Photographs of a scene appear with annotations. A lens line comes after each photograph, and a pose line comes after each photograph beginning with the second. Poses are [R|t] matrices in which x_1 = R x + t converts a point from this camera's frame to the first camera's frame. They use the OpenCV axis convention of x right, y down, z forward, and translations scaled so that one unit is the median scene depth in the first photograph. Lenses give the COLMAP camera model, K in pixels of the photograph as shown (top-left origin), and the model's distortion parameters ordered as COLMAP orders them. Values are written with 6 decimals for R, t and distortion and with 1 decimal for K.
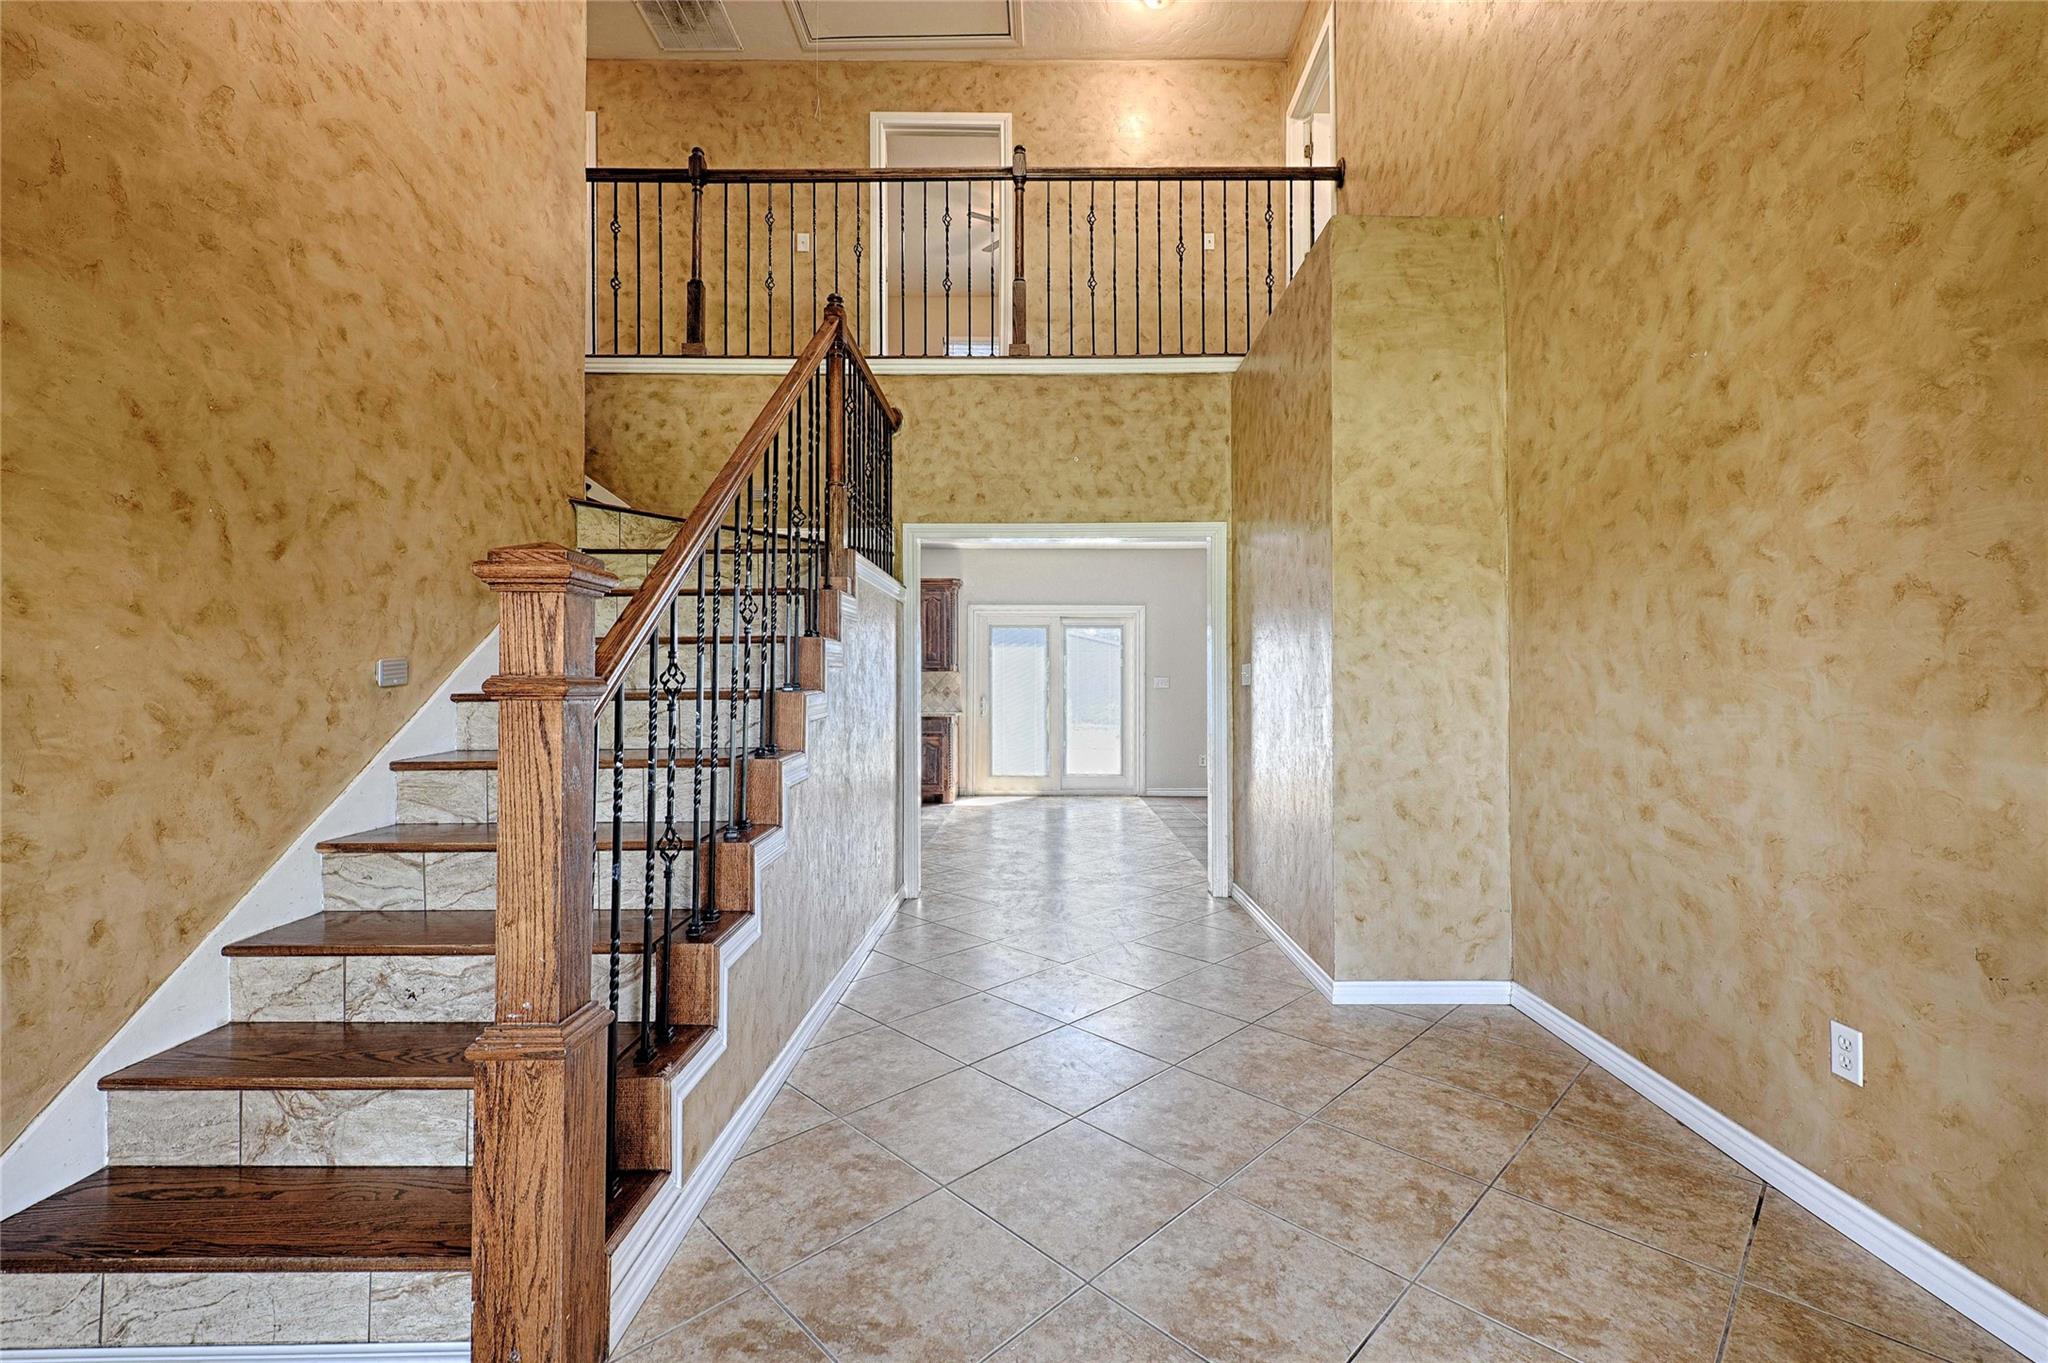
lens RADIAL K [[846.4, 0, 1027.5], [0, 846.4, 667.1], [0, 0, 1]] dist [-0.002600, -0.000782]
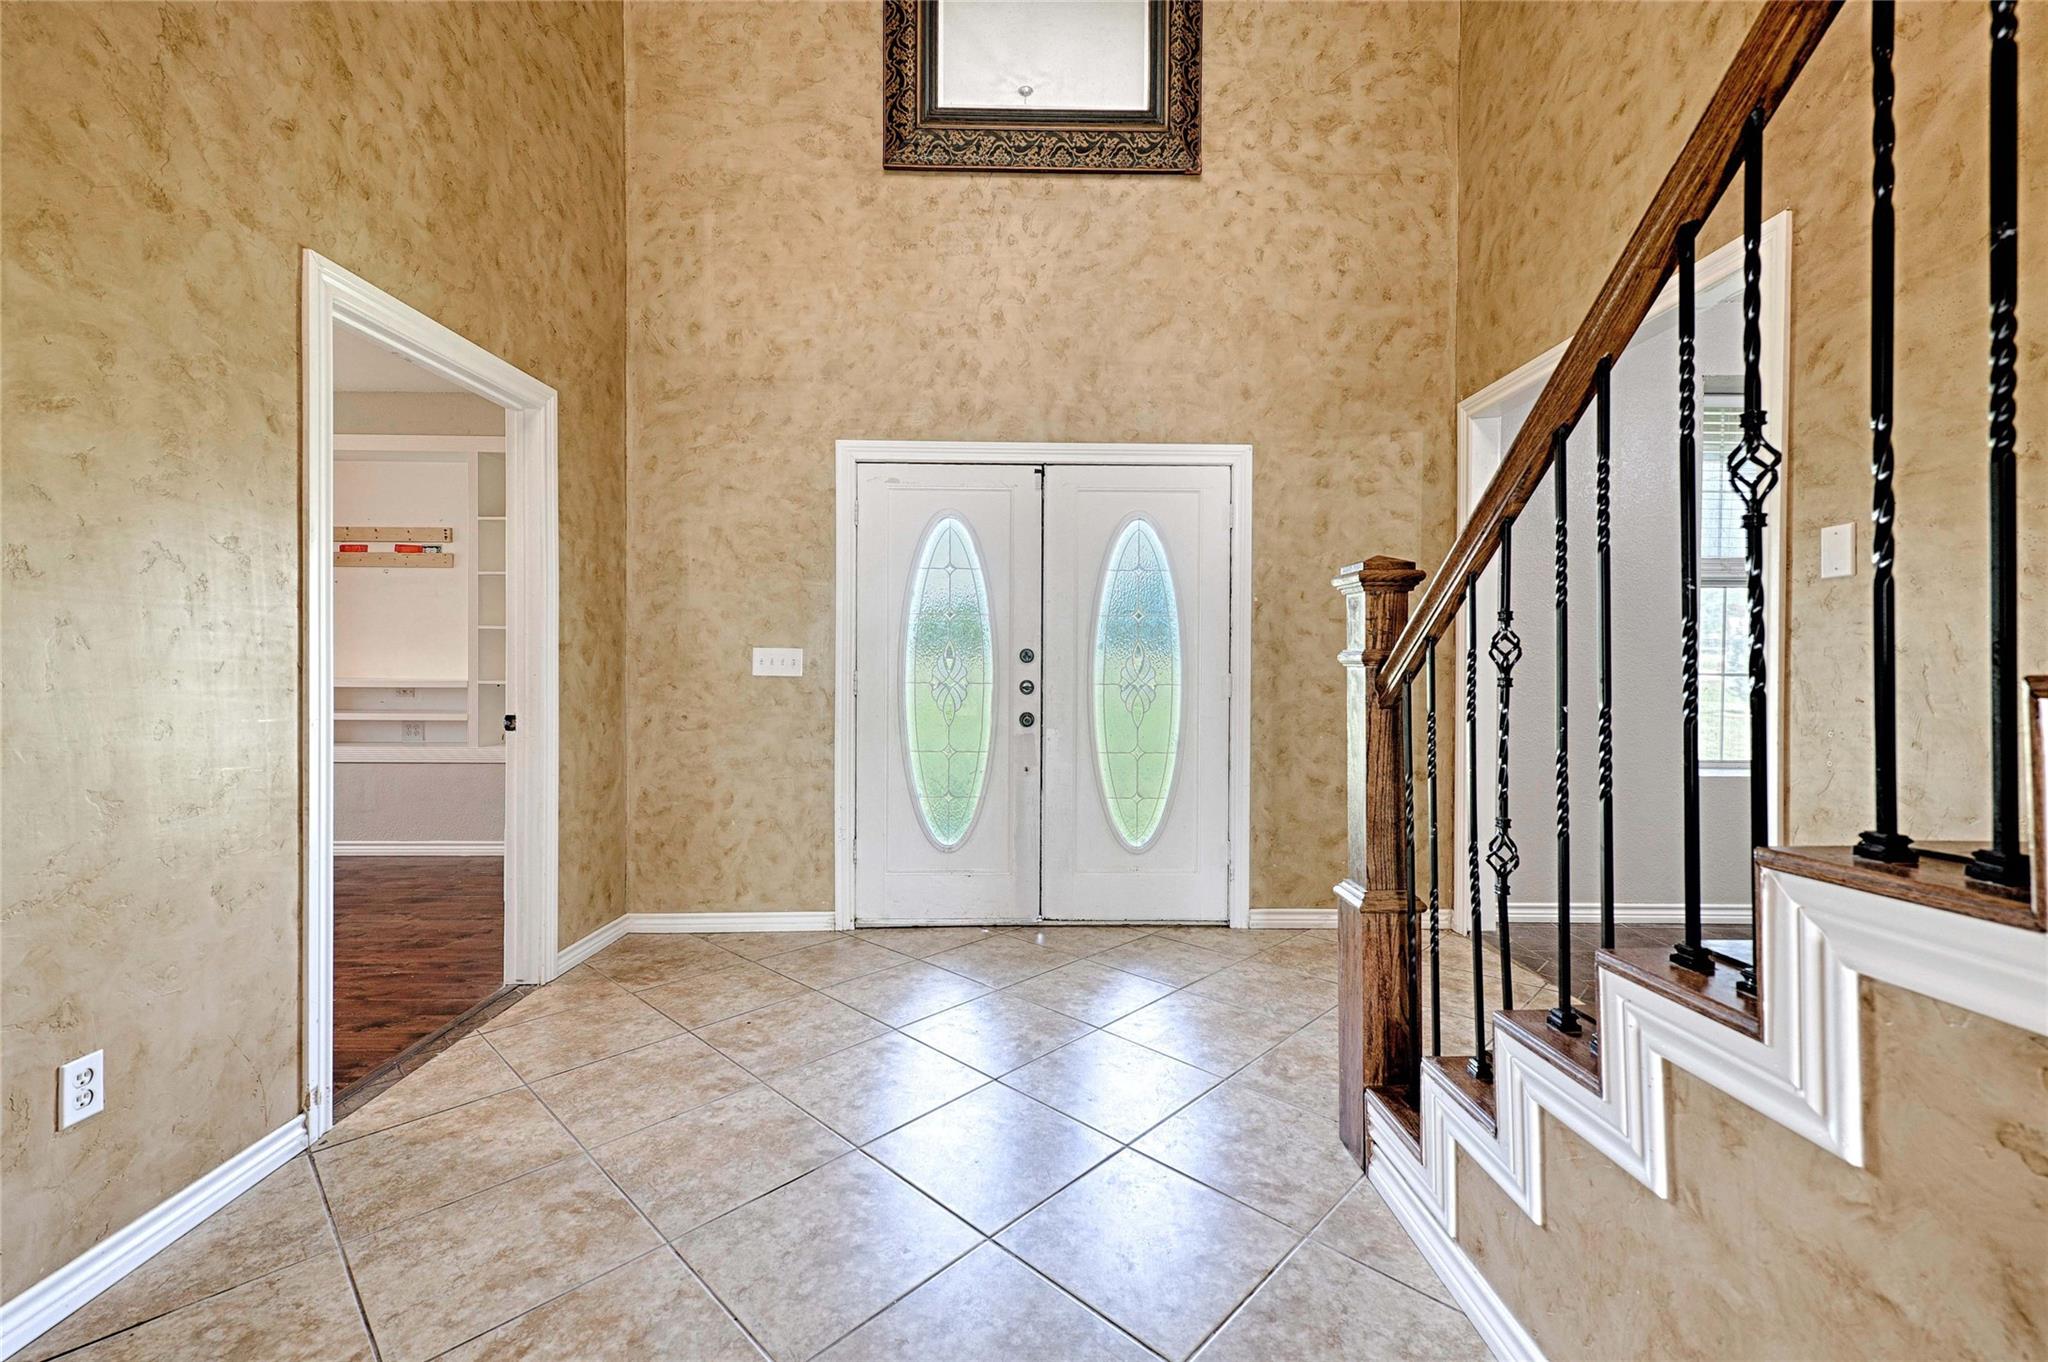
lens RADIAL K [[846.4, 0, 1025.3], [0, 846.4, 668.6], [0, 0, 1]] dist [-0.002600, -0.000782]
pose [[-0.999478, -0.000526, -0.032295, 0.055248], [-0.000160, 0.999936, -0.011308, 0.046036], [0.032299, -0.011297, -0.999414, 1.897588]]
